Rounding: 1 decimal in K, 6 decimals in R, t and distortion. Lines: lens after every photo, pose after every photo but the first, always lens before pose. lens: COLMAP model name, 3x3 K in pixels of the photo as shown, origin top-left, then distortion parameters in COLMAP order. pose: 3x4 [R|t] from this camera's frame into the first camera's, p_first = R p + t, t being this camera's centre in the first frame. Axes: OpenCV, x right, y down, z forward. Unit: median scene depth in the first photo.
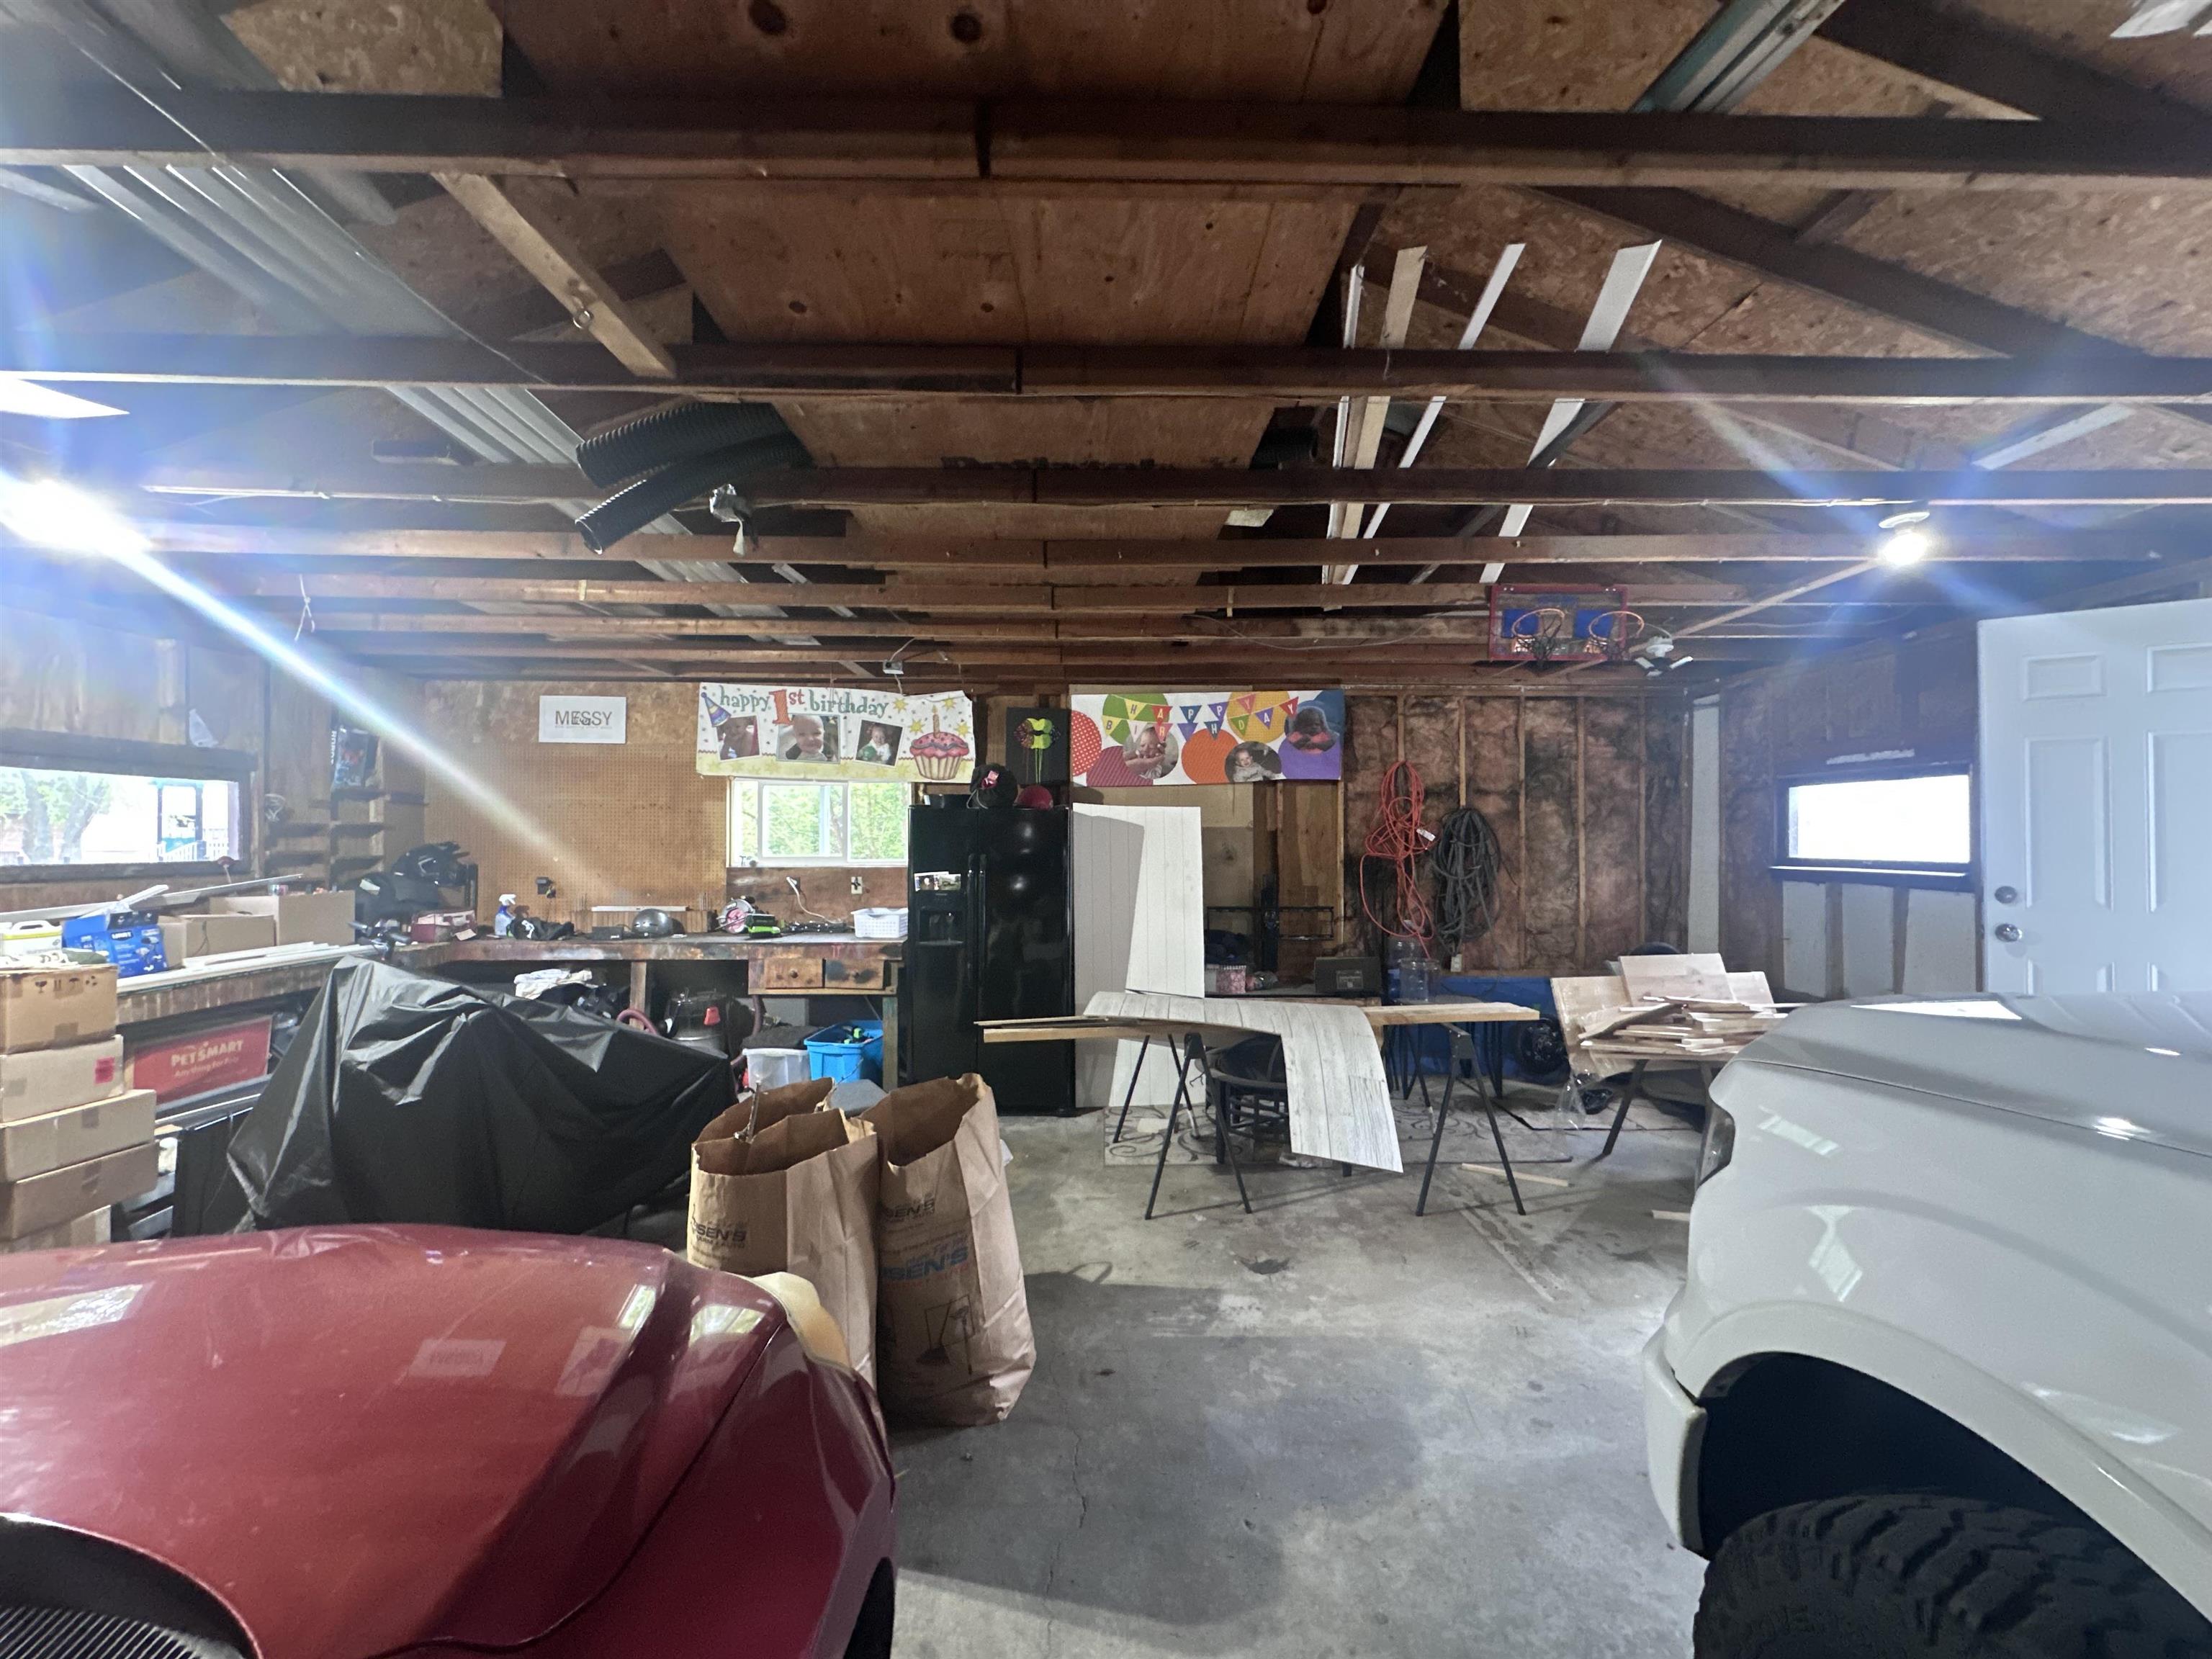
lens RADIAL K [[884.9, 0, 1101.1], [0, 884.9, 827.9], [0, 0, 1]] dist [-0.003822, 0.000725]
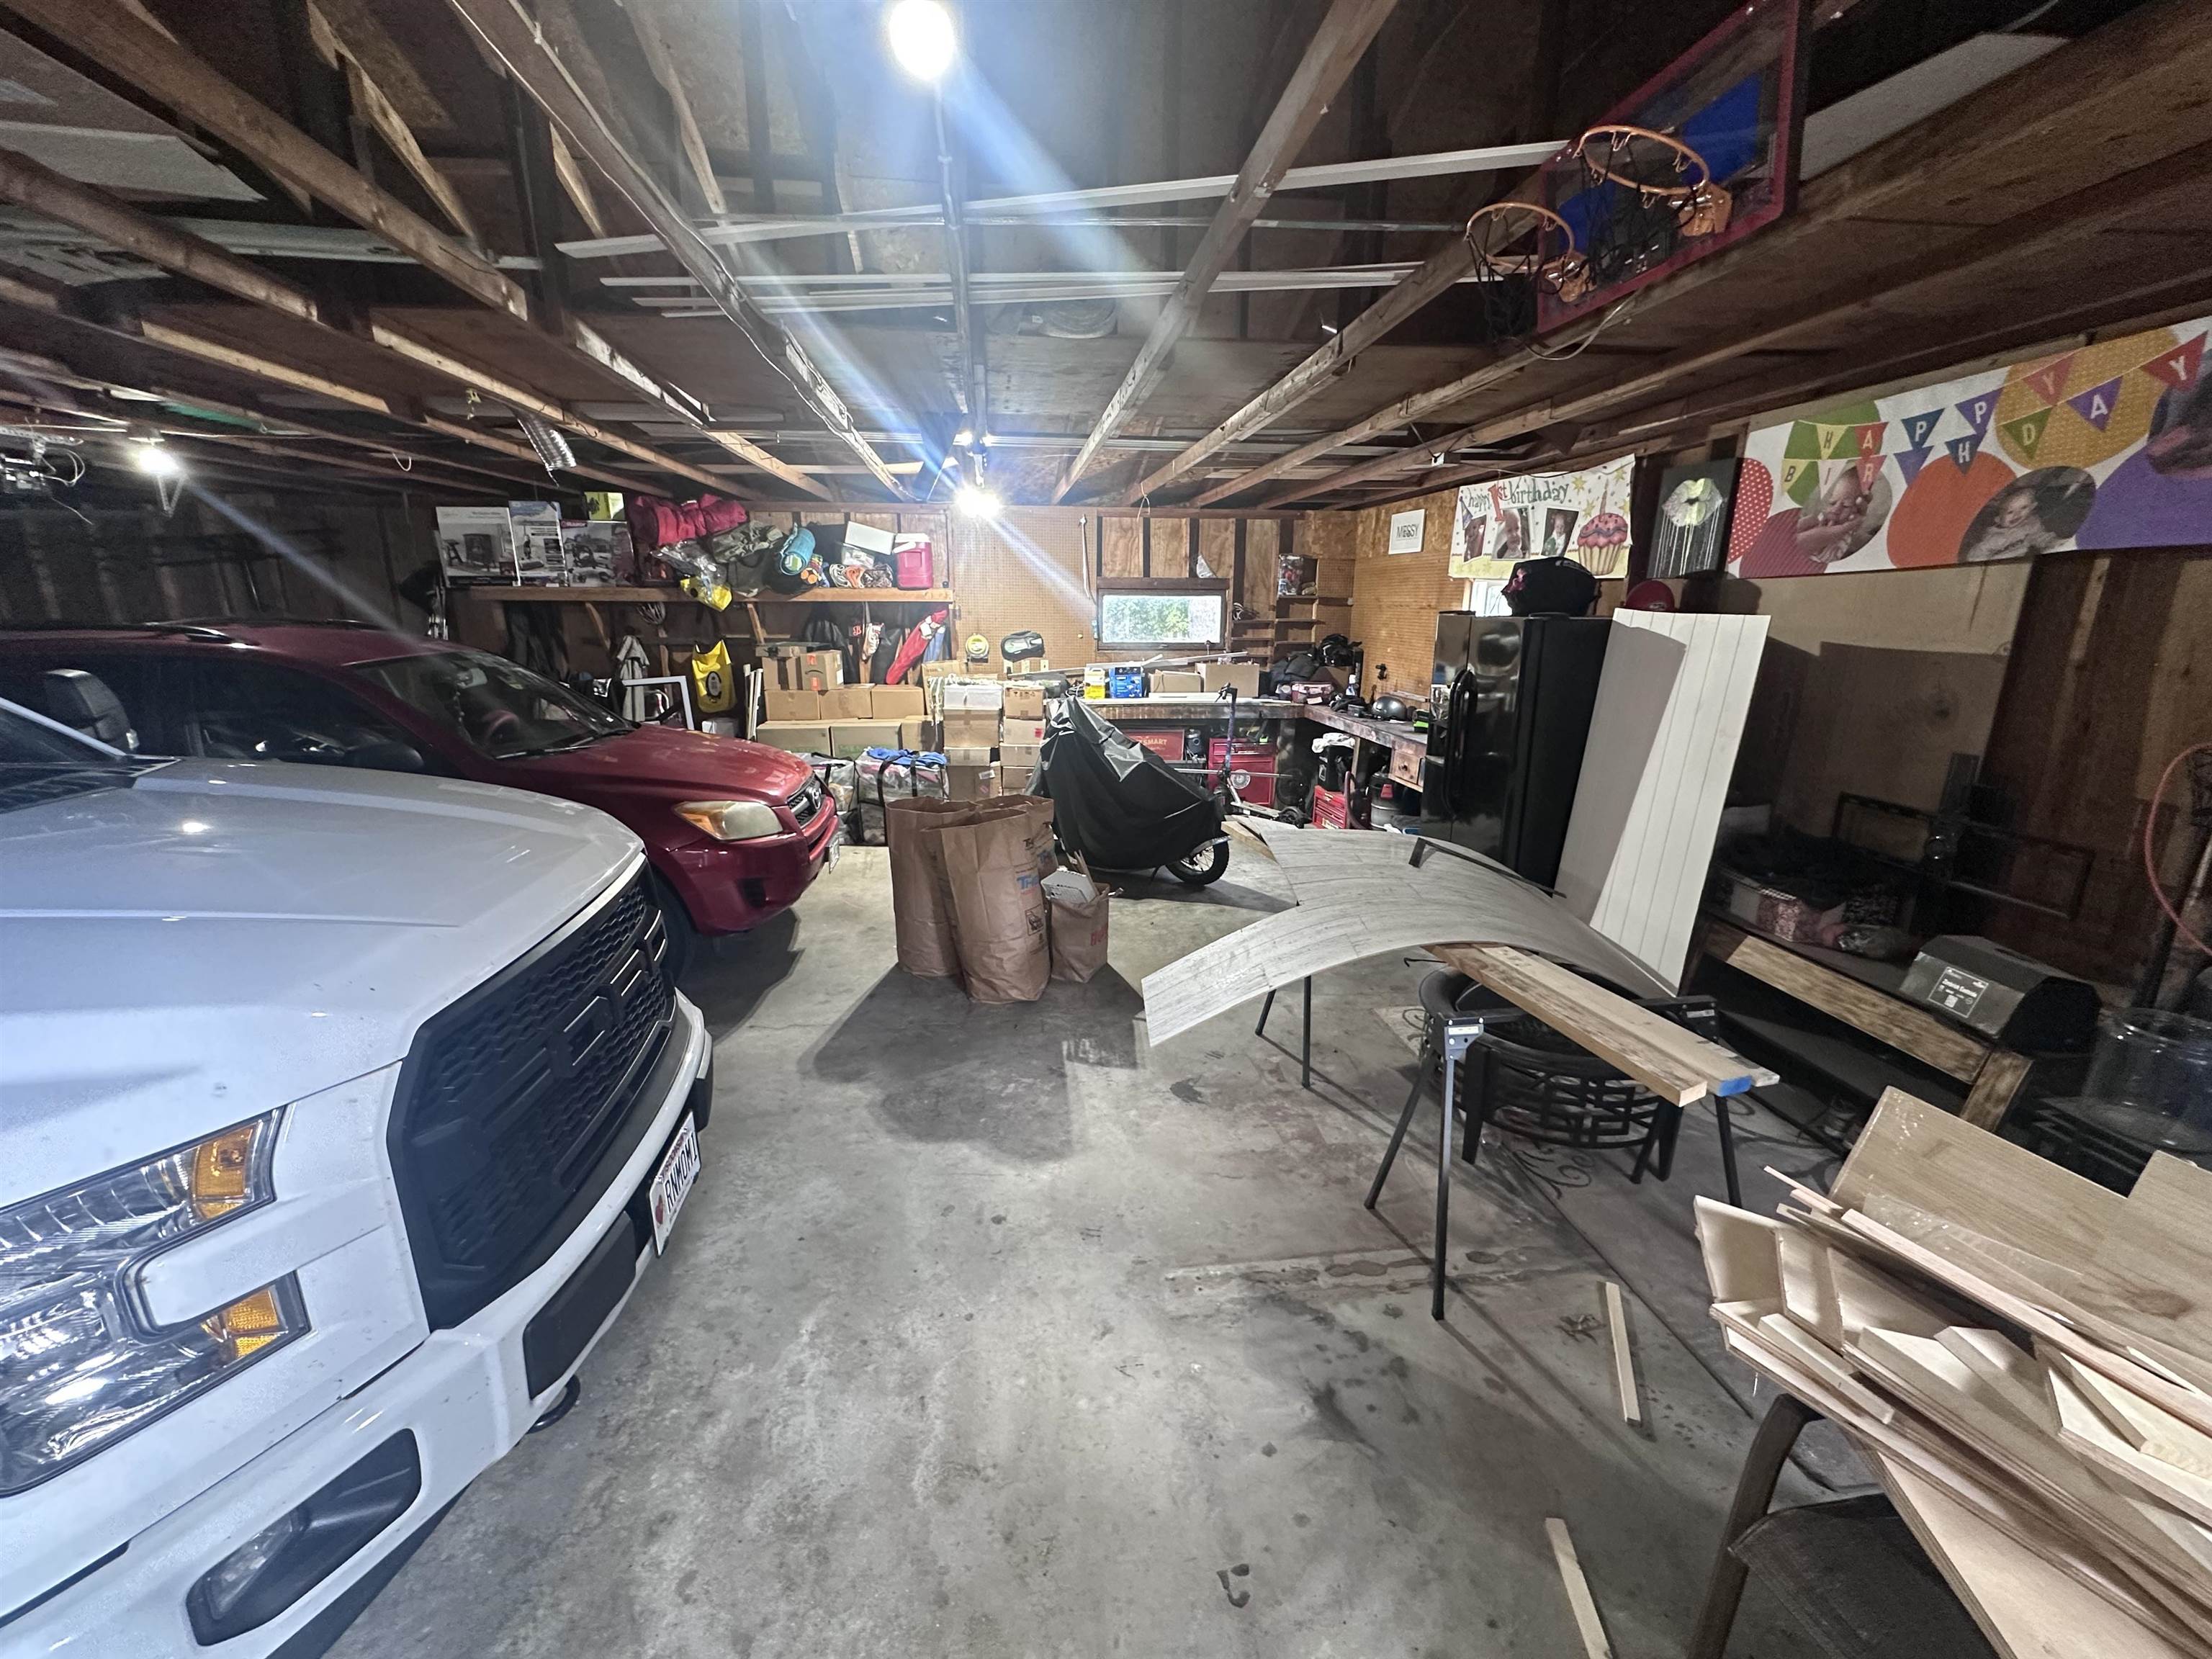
lens RADIAL K [[884.9, 0, 1108.0], [0, 884.9, 828.0], [0, 0, 1]] dist [-0.003822, 0.000725]
pose [[0.103427, 0.244011, -0.964241, 0.620506], [0.005214, 0.969294, 0.245849, -0.030978], [0.994623, -0.030455, 0.098979, 0.461910]]
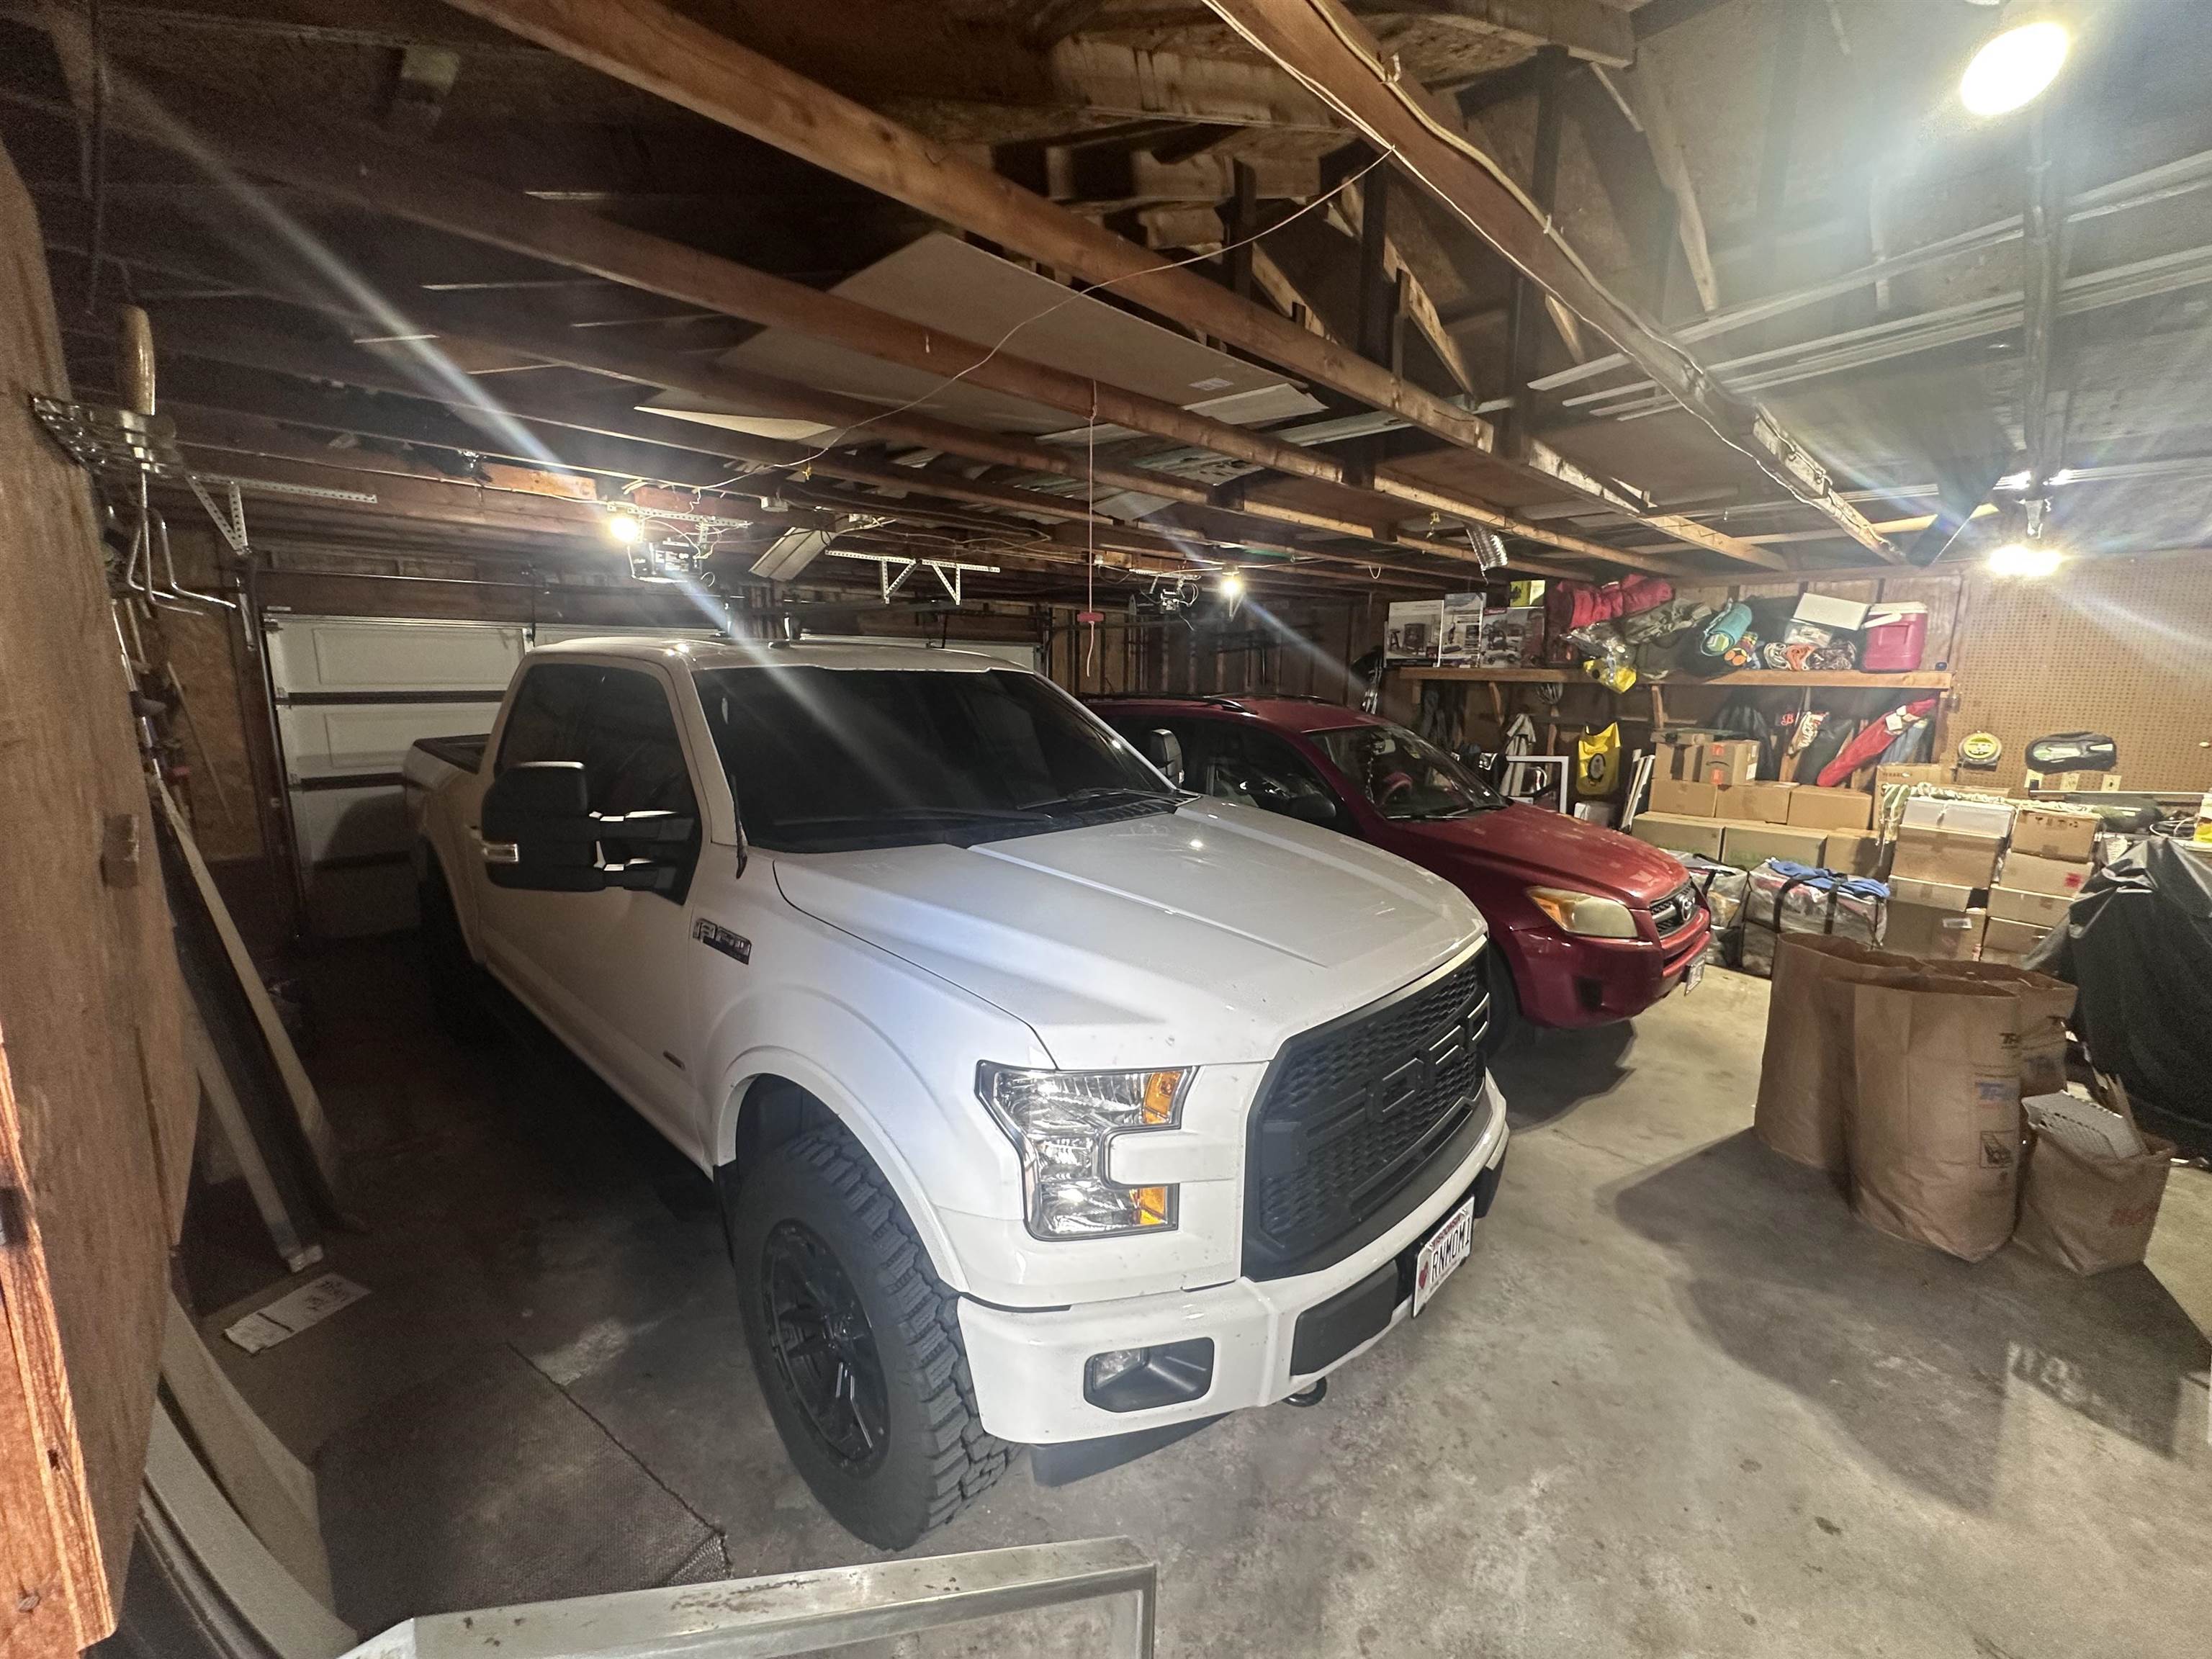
lens RADIAL K [[884.9, 0, 1101.5], [0, 884.9, 827.0], [0, 0, 1]] dist [-0.003822, 0.000725]
pose [[-0.736086, 0.110082, -0.667877, 0.625552], [-0.006190, 0.985551, 0.169265, -0.043245], [0.676860, 0.128727, -0.724769, 0.466693]]
